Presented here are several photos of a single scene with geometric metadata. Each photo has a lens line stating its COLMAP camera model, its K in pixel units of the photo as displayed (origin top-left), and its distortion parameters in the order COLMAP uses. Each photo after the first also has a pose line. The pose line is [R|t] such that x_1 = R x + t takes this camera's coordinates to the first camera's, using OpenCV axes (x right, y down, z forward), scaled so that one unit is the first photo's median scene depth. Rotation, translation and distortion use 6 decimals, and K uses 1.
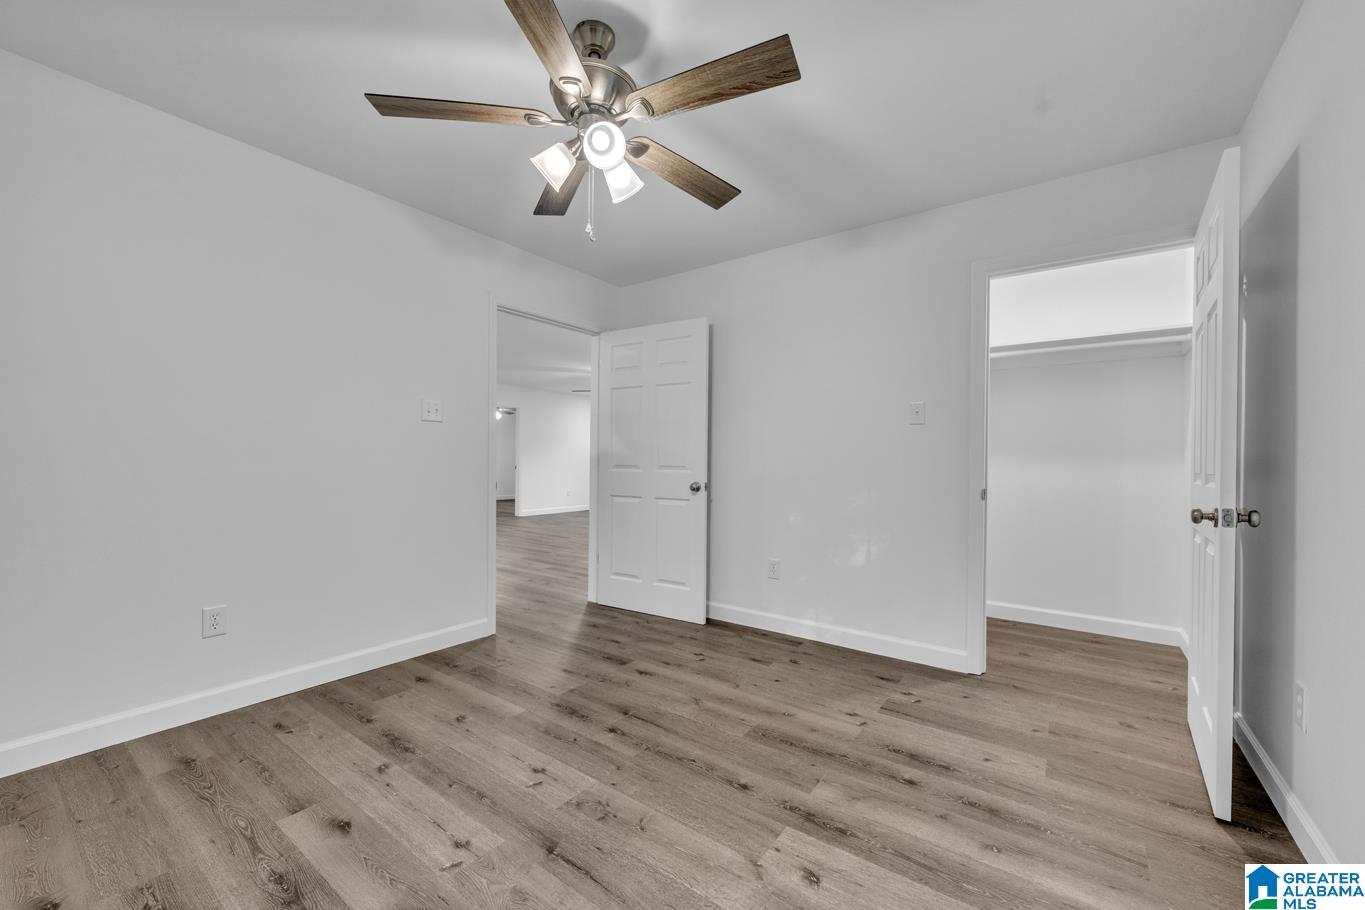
lens RADIAL K [[538.0, 0, 679.1], [0, 538.0, 460.2], [0, 0, 1]] dist [-0.000248, -0.000007]
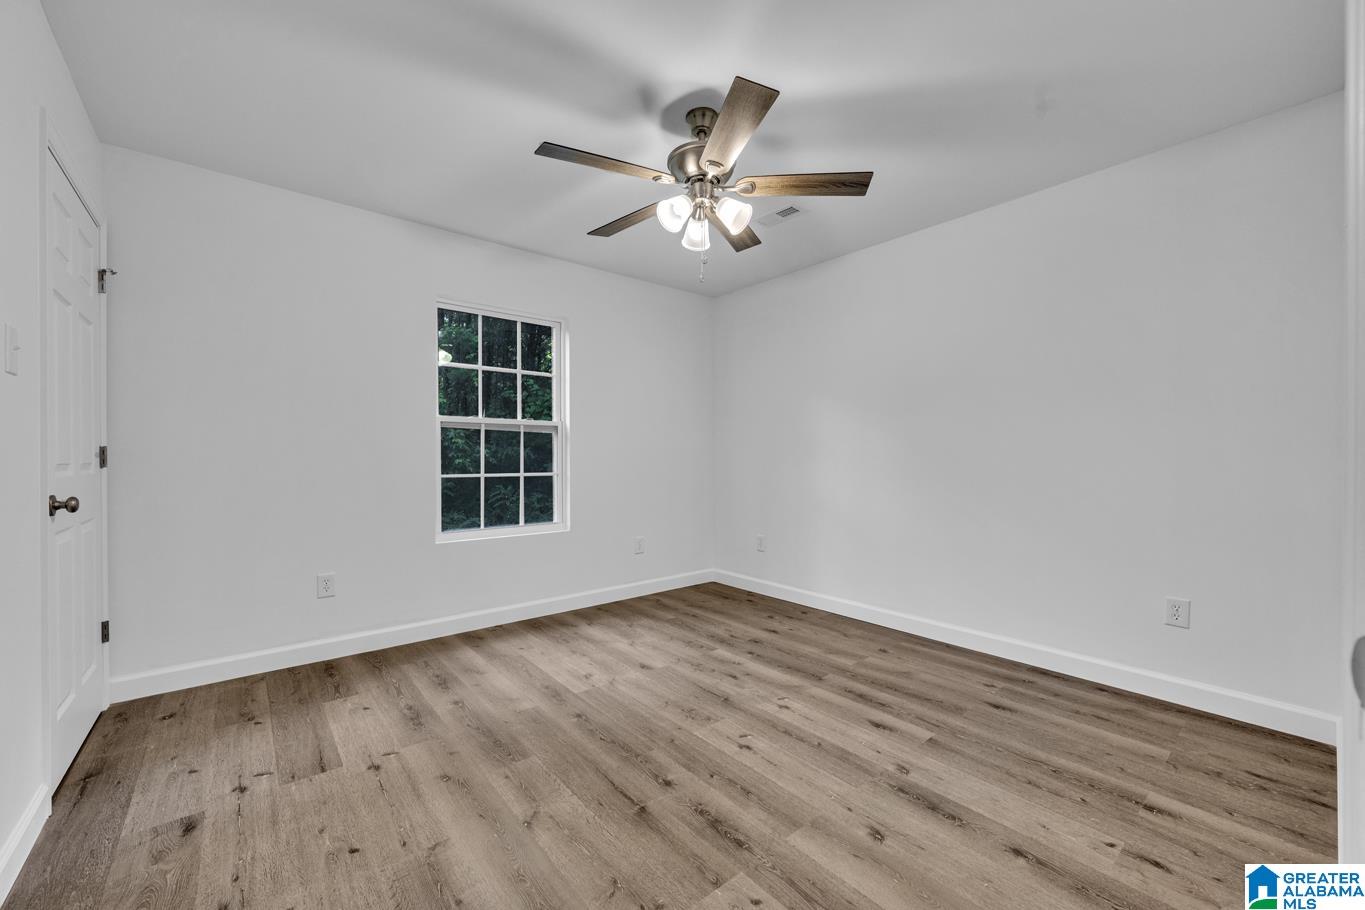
lens RADIAL K [[538.0, 0, 679.1], [0, 538.0, 460.2], [0, 0, 1]] dist [-0.000248, -0.000007]
pose [[-0.969488, -0.010600, 0.244909, -0.378872], [-0.009051, 0.999931, 0.007449, 0.000258], [-0.244971, 0.005005, -0.969517, 2.009127]]
